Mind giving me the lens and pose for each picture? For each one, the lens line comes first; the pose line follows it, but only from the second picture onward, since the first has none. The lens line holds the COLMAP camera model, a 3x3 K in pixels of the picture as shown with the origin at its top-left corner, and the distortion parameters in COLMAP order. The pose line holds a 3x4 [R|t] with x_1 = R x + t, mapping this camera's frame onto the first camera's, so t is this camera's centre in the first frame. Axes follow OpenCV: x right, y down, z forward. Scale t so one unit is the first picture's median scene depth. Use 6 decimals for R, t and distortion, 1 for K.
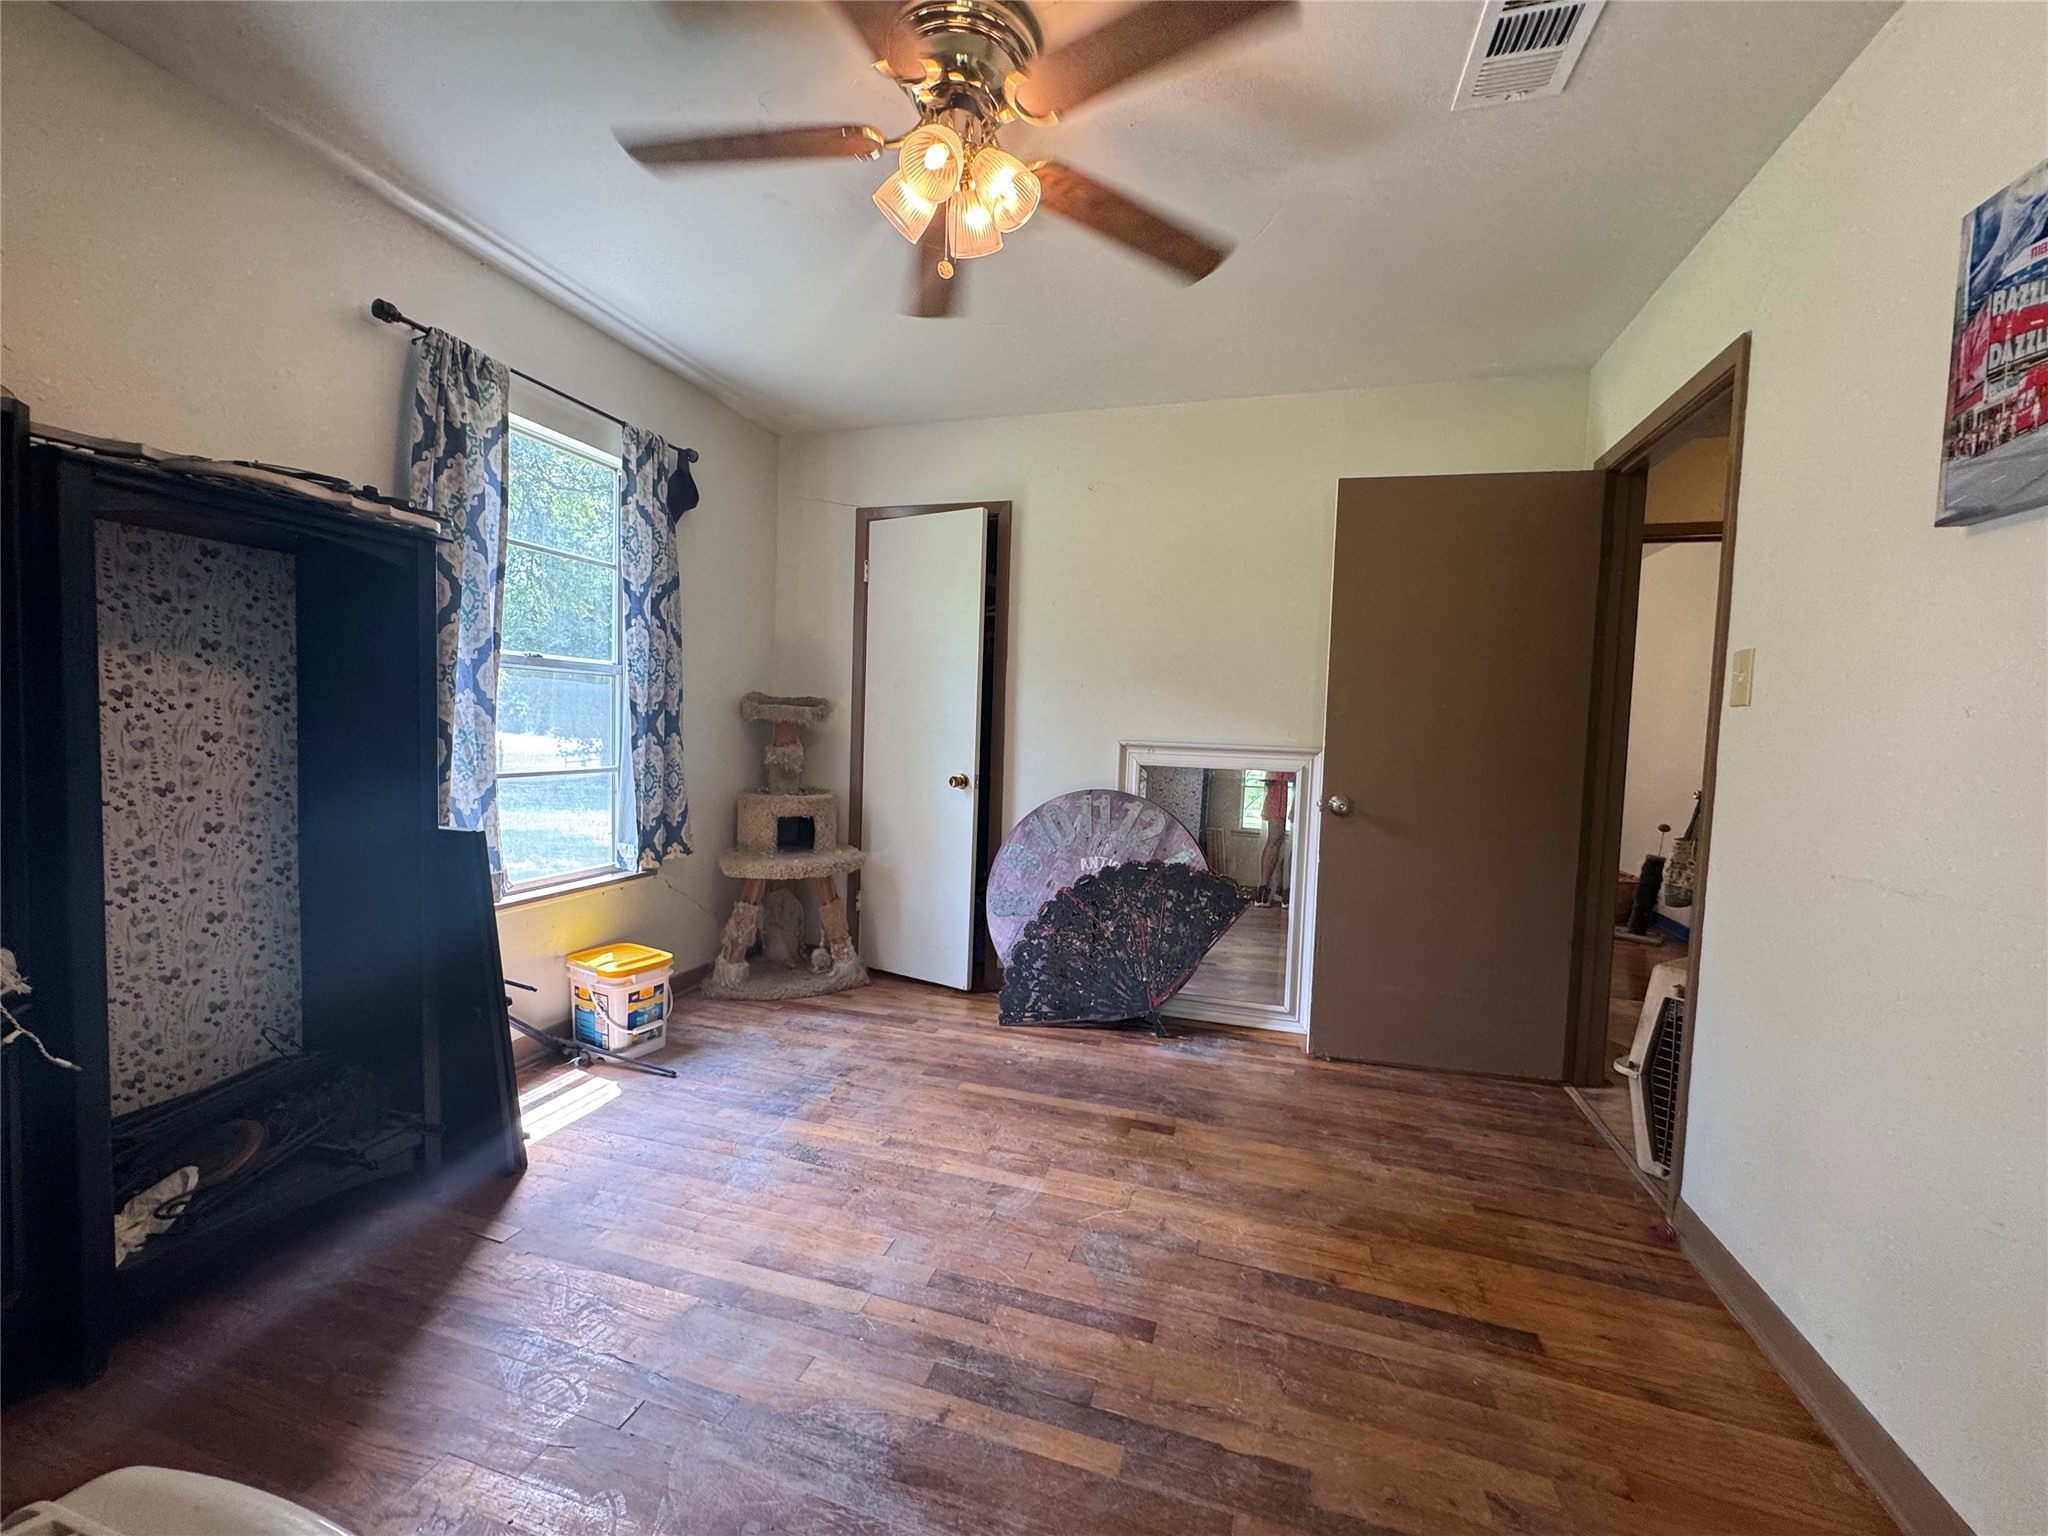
lens RADIAL K [[814.0, 0, 1021.0], [0, 814.0, 769.0], [0, 0, 1]] dist [-0.004977, 0.000529]
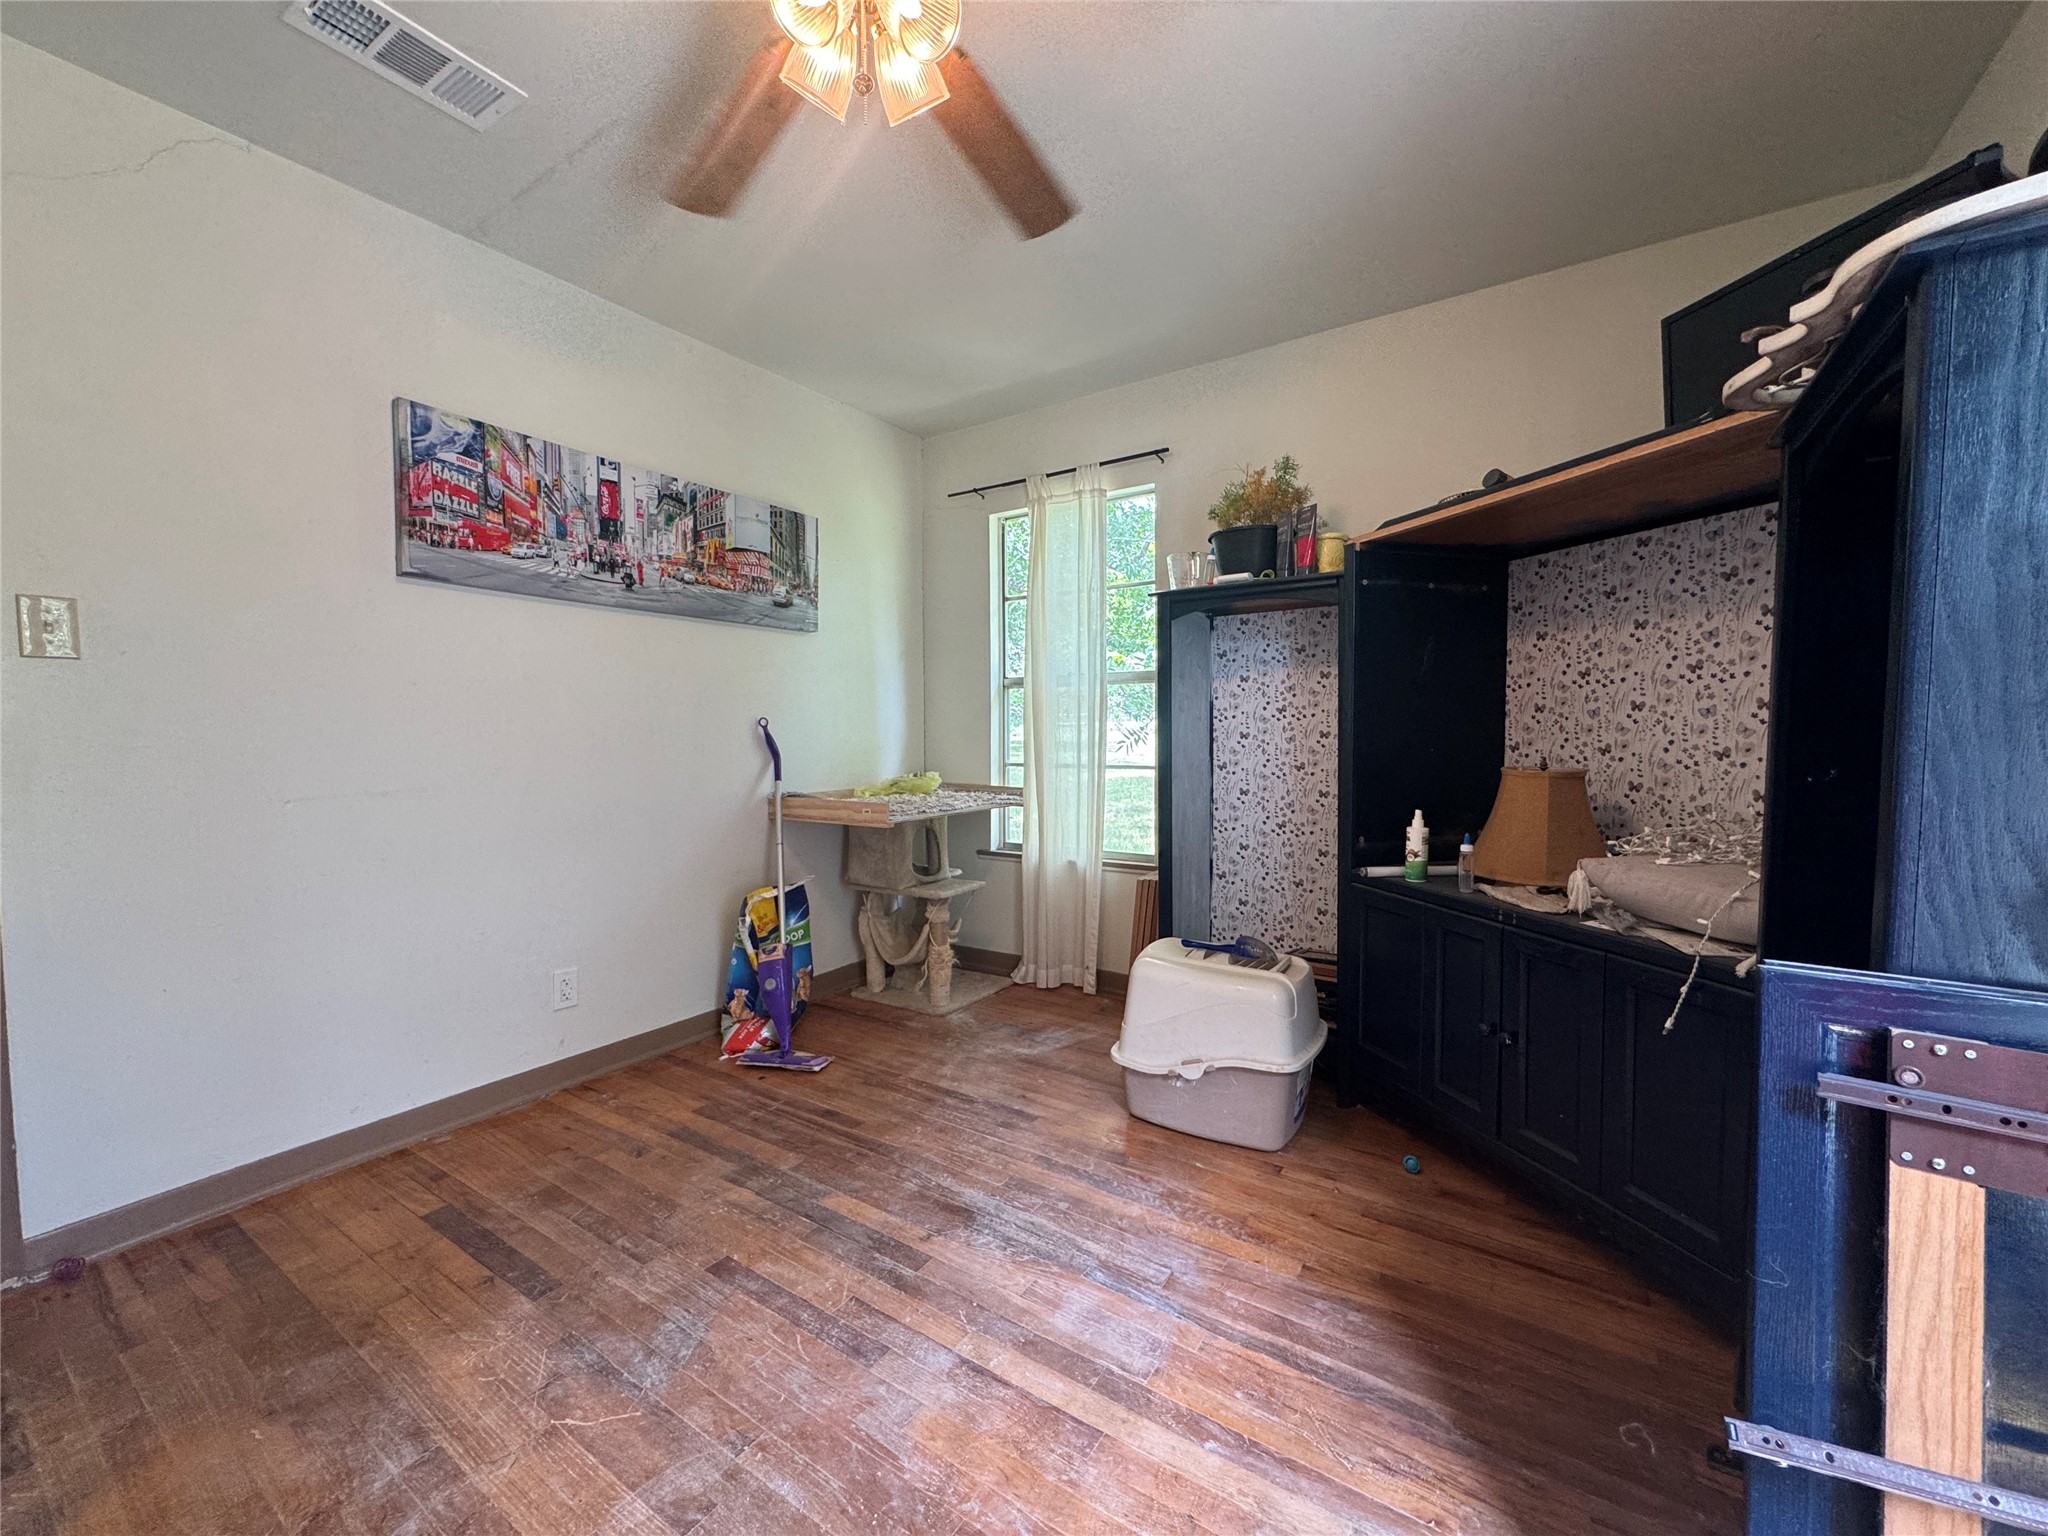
lens RADIAL K [[814.0, 0, 1034.5], [0, 814.0, 762.8], [0, 0, 1]] dist [-0.004977, 0.000529]
pose [[-0.962459, -0.043011, 0.267999, -0.399989], [-0.014130, 0.993966, 0.108777, -0.070053], [-0.271061, 0.100906, -0.957259, 1.472711]]
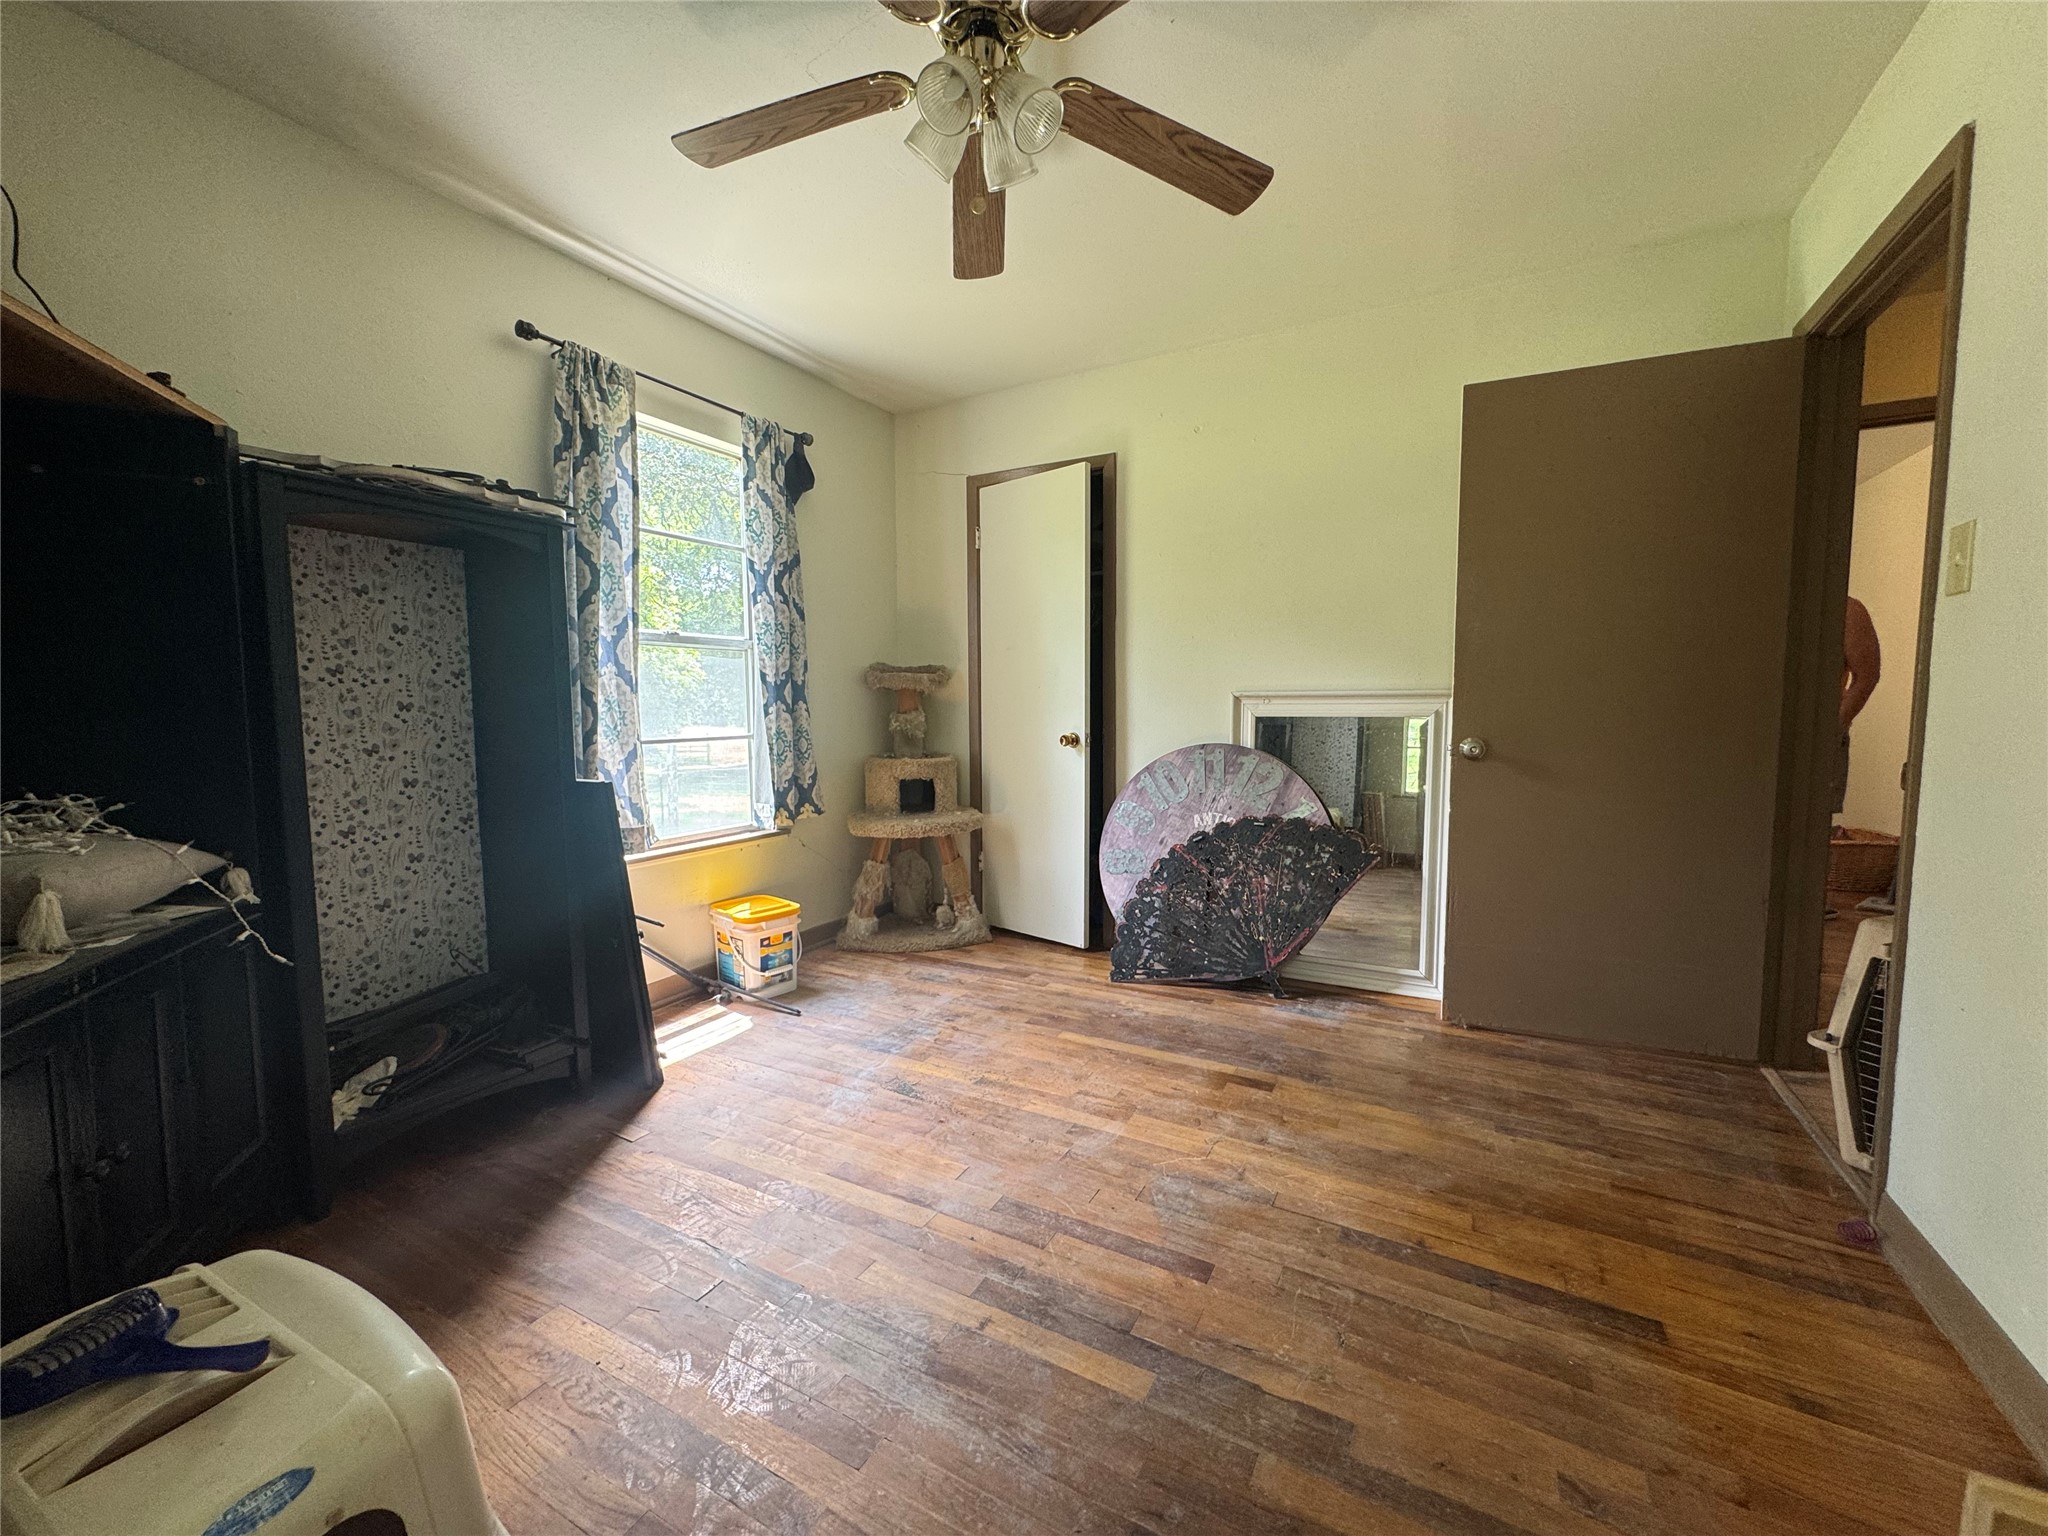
lens RADIAL K [[814.0, 0, 1023.1], [0, 814.0, 768.6], [0, 0, 1]] dist [-0.004977, 0.000529]
pose [[0.978497, -0.023656, -0.204901, 0.126248], [0.028289, 0.999405, 0.019713, 0.050506], [0.204313, -0.025085, 0.978584, 0.013258]]
